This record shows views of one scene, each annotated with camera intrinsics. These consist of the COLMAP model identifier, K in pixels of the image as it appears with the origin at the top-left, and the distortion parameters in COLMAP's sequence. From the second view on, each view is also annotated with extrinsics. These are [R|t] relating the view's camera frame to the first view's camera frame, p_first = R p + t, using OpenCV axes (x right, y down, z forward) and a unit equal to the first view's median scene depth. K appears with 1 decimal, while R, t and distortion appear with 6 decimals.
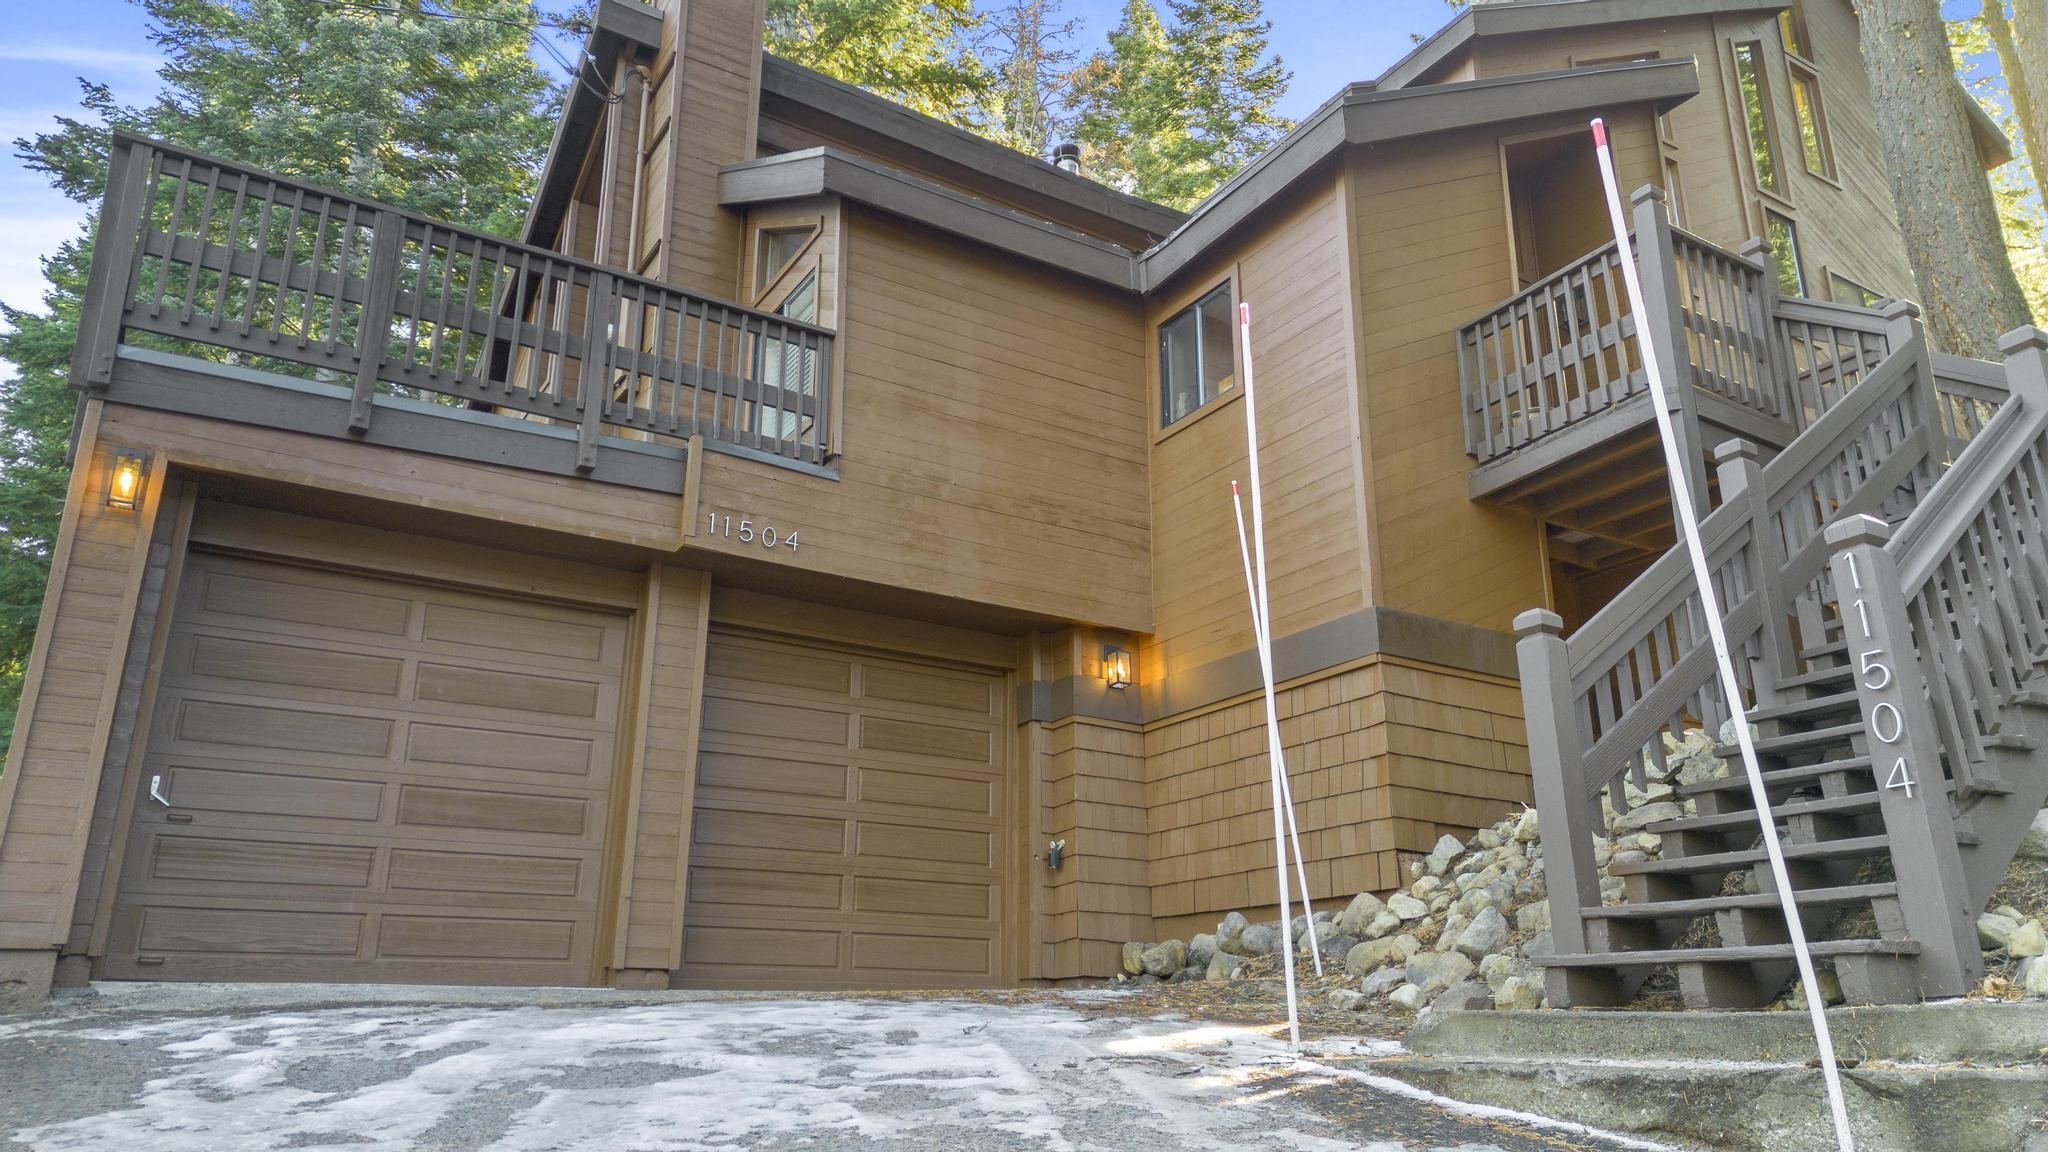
lens RADIAL K [[1427.4, 0, 1028.4], [0, 1427.4, 568.6], [0, 0, 1]] dist [0.071268, -0.086504]
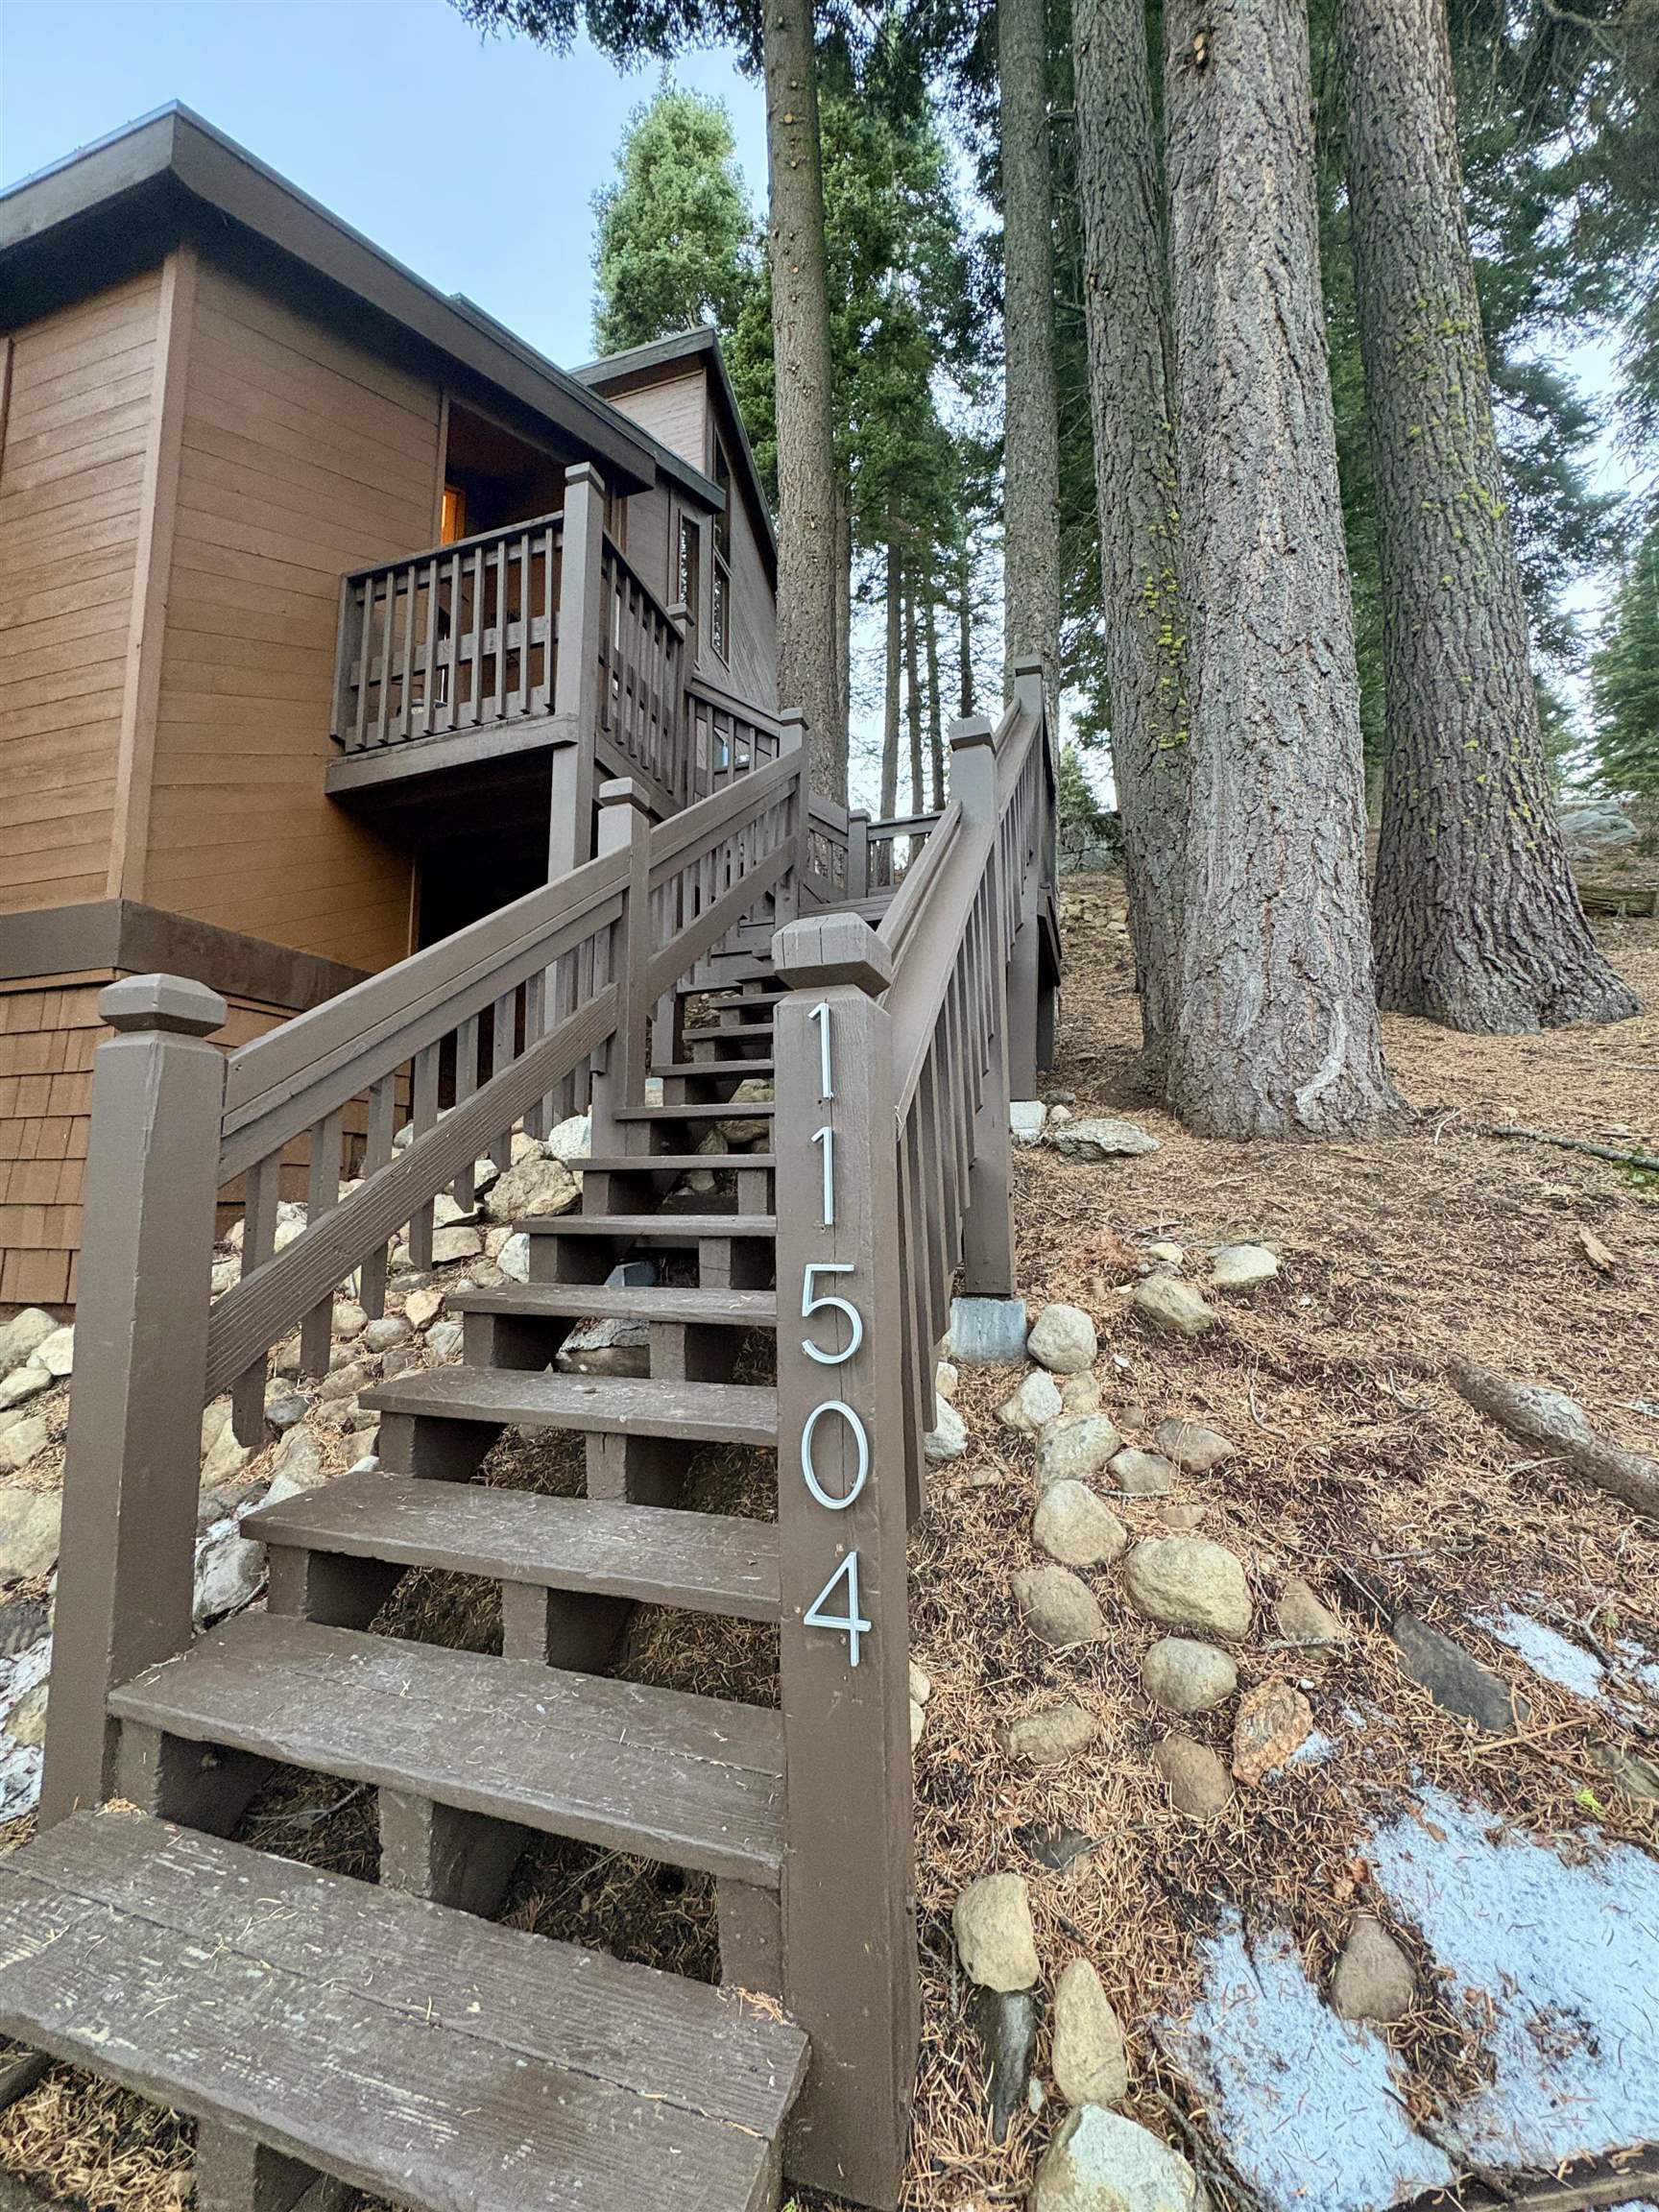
lens RADIAL K [[876.5, 0, 829.5], [0, 876.5, 1106.0], [0, 0, 1]] dist [0.002142, 0.000144]
pose [[0.752880, 0.062775, 0.655157, 0.216391], [-0.209039, 0.966706, 0.147592, -0.010513], [-0.624078, -0.248072, 0.740936, 0.427355]]
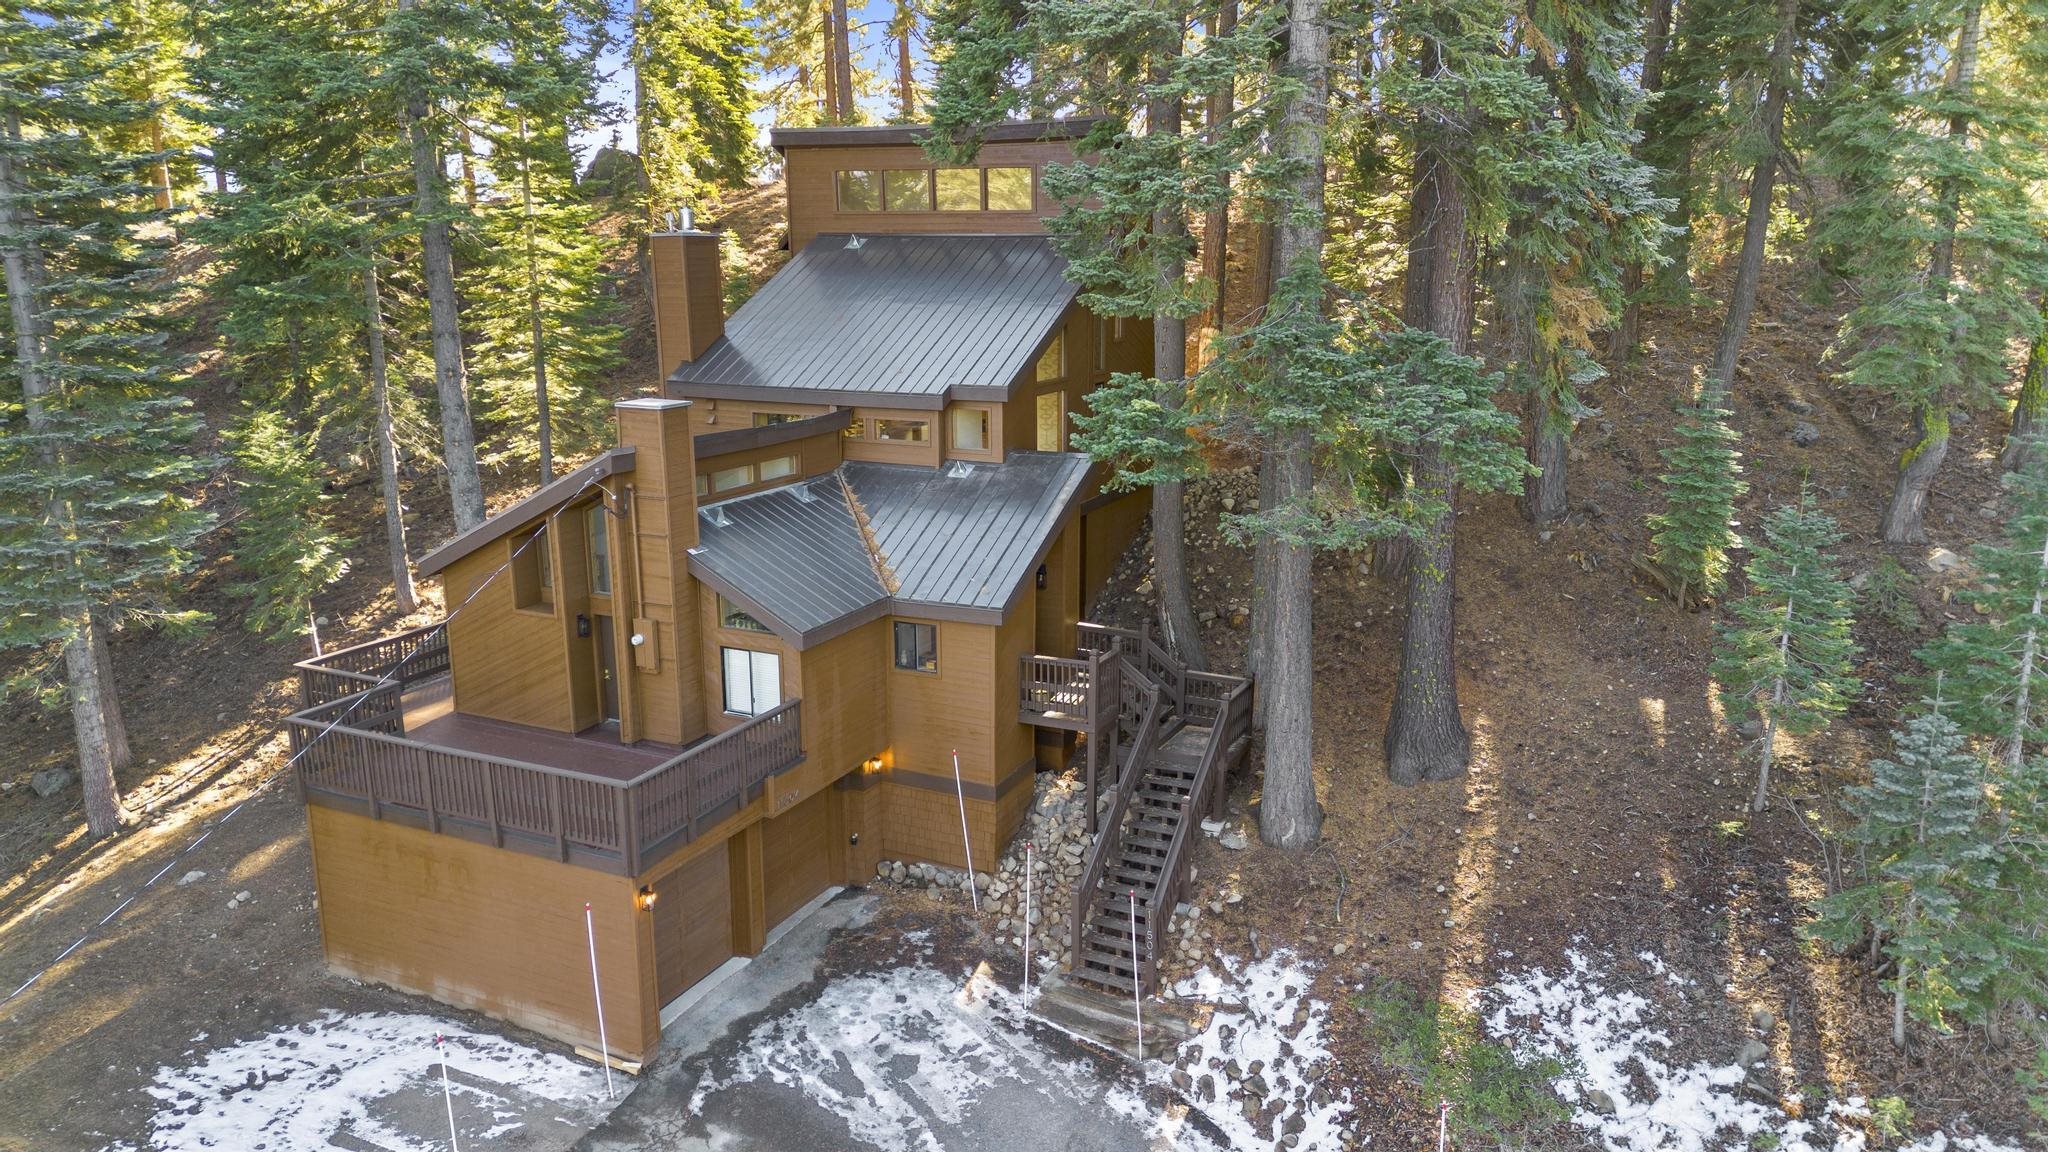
lens RADIAL K [[1427.4, 0, 1028.4], [0, 1427.4, 568.6], [0, 0, 1]] dist [0.071268, -0.086504]
pose [[0.844441, -0.123728, 0.521163, -1.109022], [-0.175726, 0.855120, 0.487740, -1.700153], [-0.506004, -0.503450, 0.700356, -0.815299]]
